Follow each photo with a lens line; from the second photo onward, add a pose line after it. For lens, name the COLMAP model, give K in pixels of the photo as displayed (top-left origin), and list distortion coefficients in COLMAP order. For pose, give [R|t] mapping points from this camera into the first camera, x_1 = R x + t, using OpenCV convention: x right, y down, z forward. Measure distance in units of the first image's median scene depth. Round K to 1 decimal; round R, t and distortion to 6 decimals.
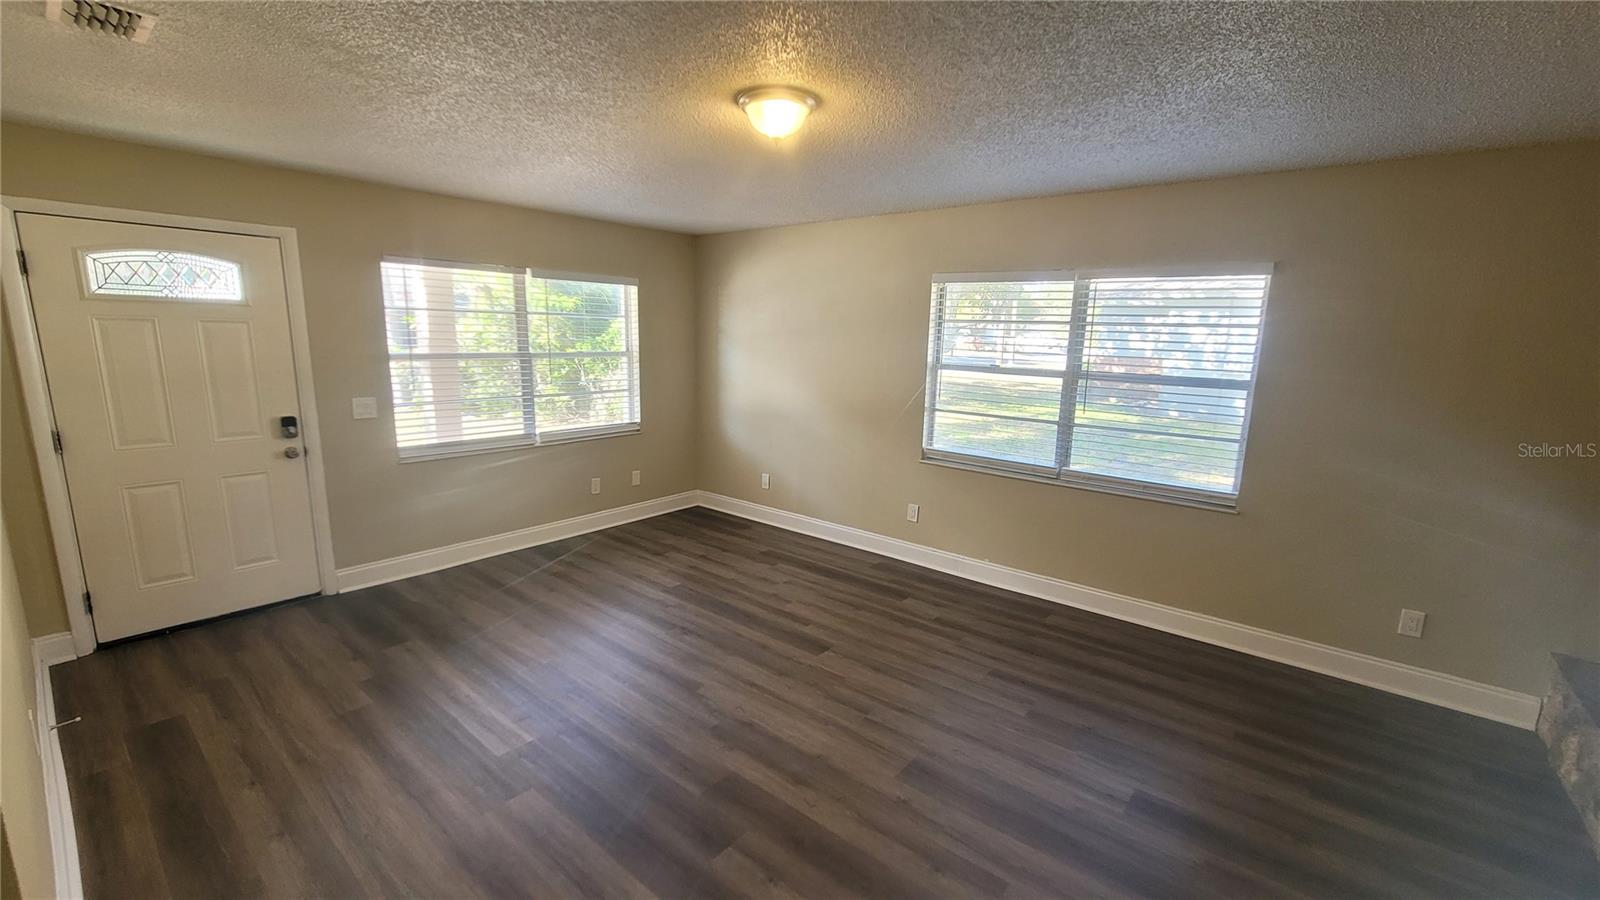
lens RADIAL K [[650.8, 0, 800.5], [0, 650.8, 460.4], [0, 0, 1]] dist [-0.001515, 0.000049]
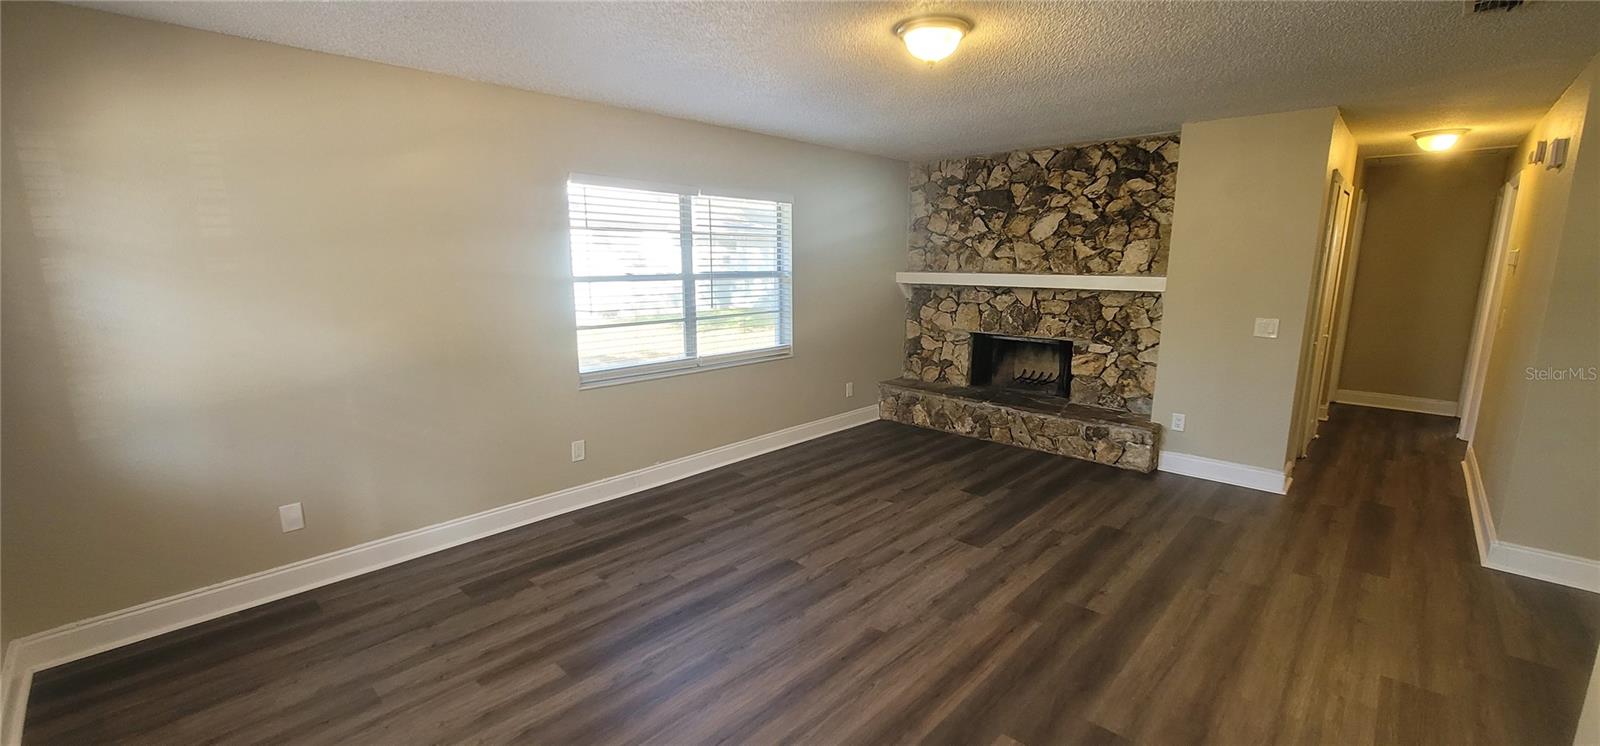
lens RADIAL K [[650.8, 0, 802.8], [0, 650.8, 379.7], [0, 0, 1]] dist [0.000965, 0.000228]
pose [[0.063465, -0.209740, 0.975695, -0.758993], [0.192025, 0.961964, 0.194297, -0.144467], [-0.979336, 0.175027, 0.101326, 0.734147]]
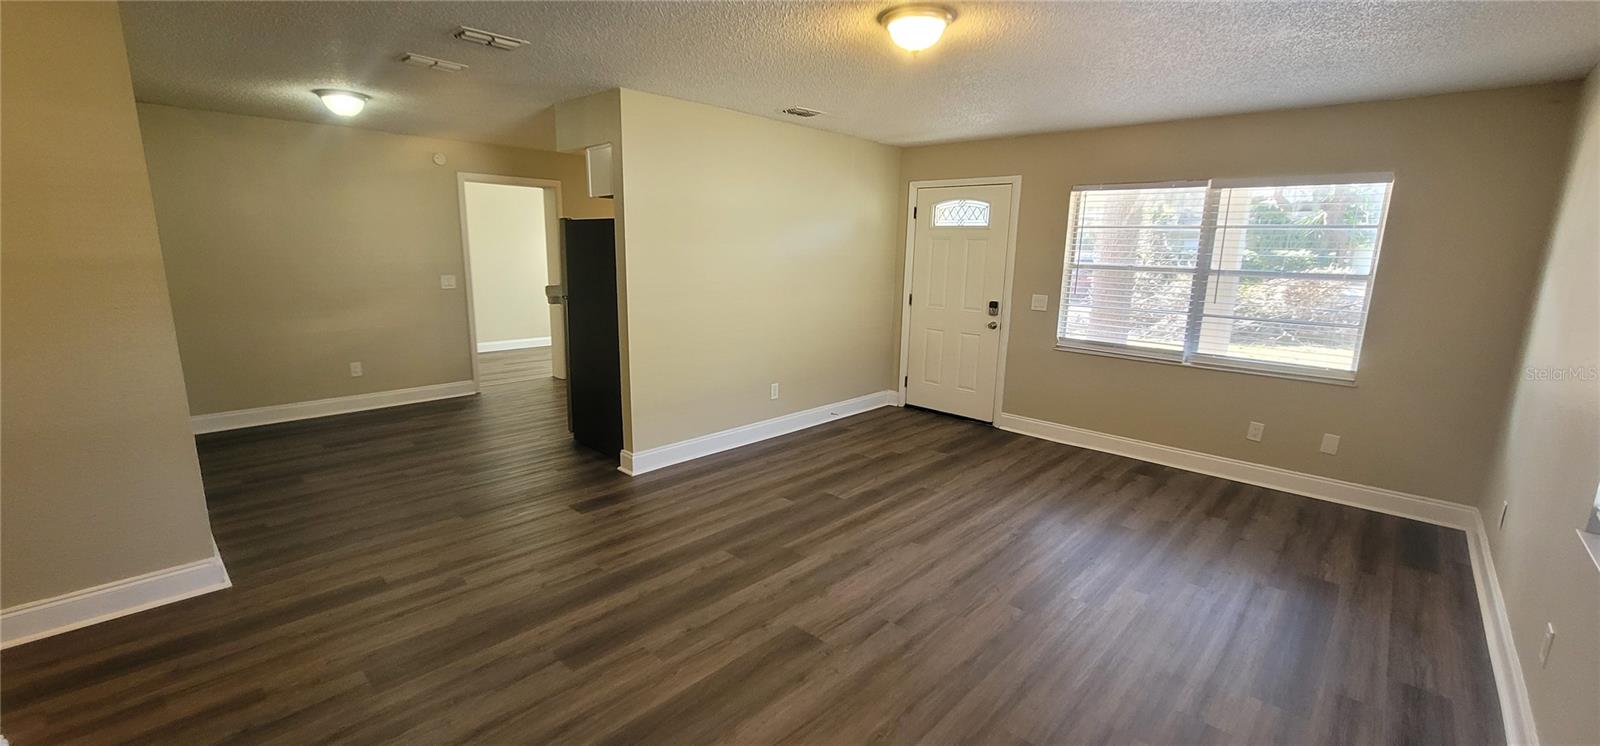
lens RADIAL K [[650.8, 0, 802.8], [0, 650.8, 379.7], [0, 0, 1]] dist [0.000965, 0.000228]
pose [[-0.058224, 0.179559, -0.982023, 0.718549], [-0.214812, 0.958395, 0.187975, -0.076261], [0.974918, 0.221895, -0.017230, 0.587194]]
